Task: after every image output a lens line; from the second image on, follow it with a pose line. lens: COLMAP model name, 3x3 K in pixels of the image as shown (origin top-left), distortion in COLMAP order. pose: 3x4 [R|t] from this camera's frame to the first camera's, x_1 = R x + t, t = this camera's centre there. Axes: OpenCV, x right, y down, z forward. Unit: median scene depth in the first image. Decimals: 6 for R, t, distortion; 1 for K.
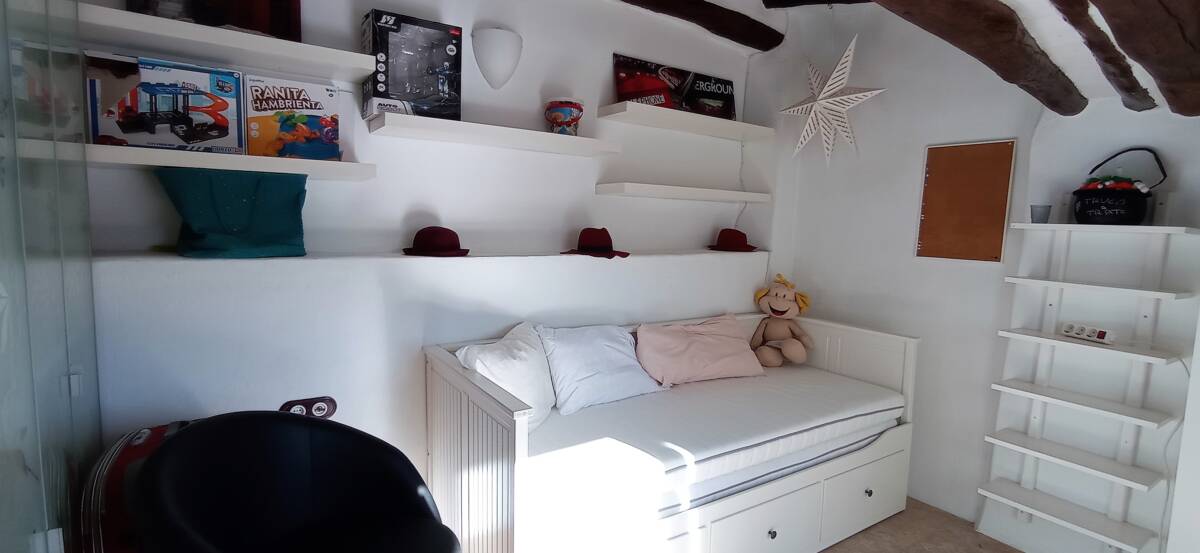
lens RADIAL K [[546.7, 0, 600.4], [0, 546.7, 269.1], [0, 0, 1]] dist [-0.047328, 0.028583]
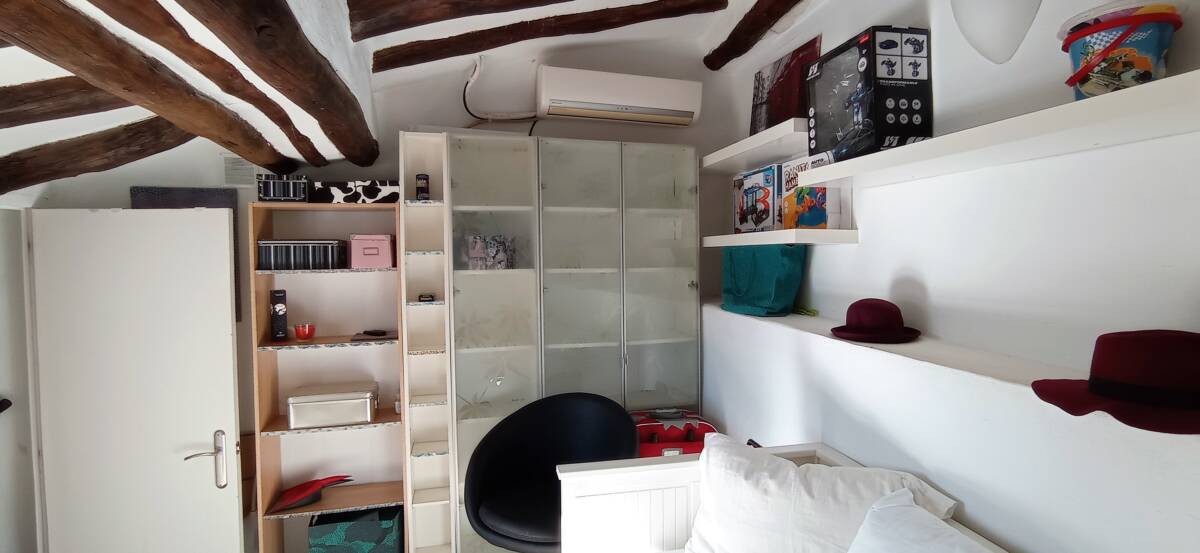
lens RADIAL K [[546.7, 0, 600.4], [0, 546.7, 269.1], [0, 0, 1]] dist [-0.047328, 0.028583]
pose [[-0.367933, -0.001823, -0.929851, 0.547758], [-0.087427, 0.995636, 0.032642, -0.114880], [0.925733, 0.093304, -0.366486, 0.958056]]
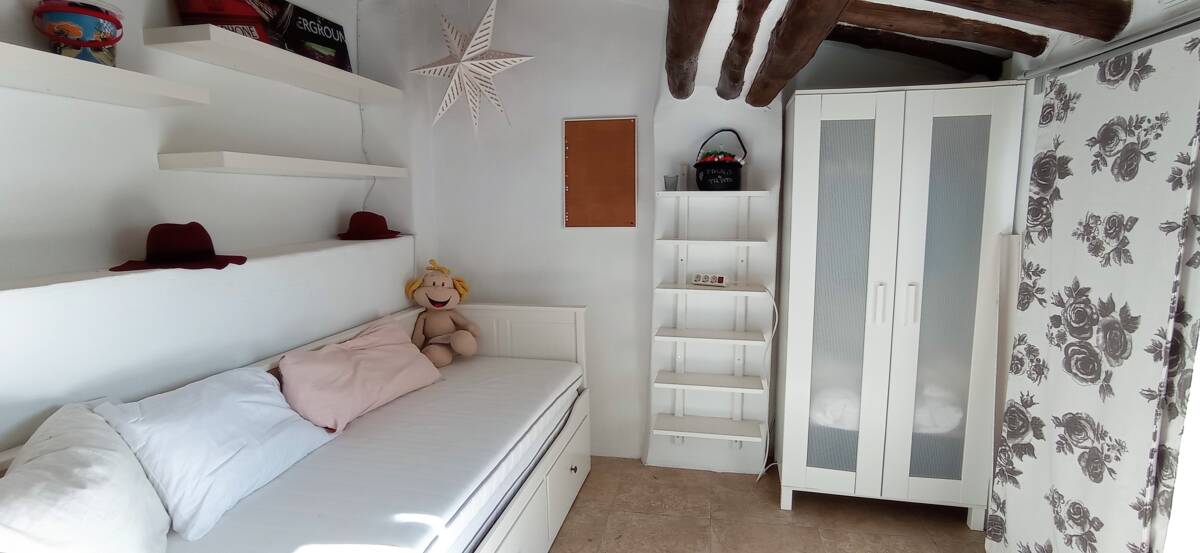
lens RADIAL K [[546.7, 0, 600.4], [0, 546.7, 269.1], [0, 0, 1]] dist [-0.047328, 0.028583]
pose [[0.709877, -0.128897, 0.692430, -0.120967], [0.098785, 0.991615, 0.083317, -0.031670], [-0.697364, 0.009256, 0.716658, 0.261007]]
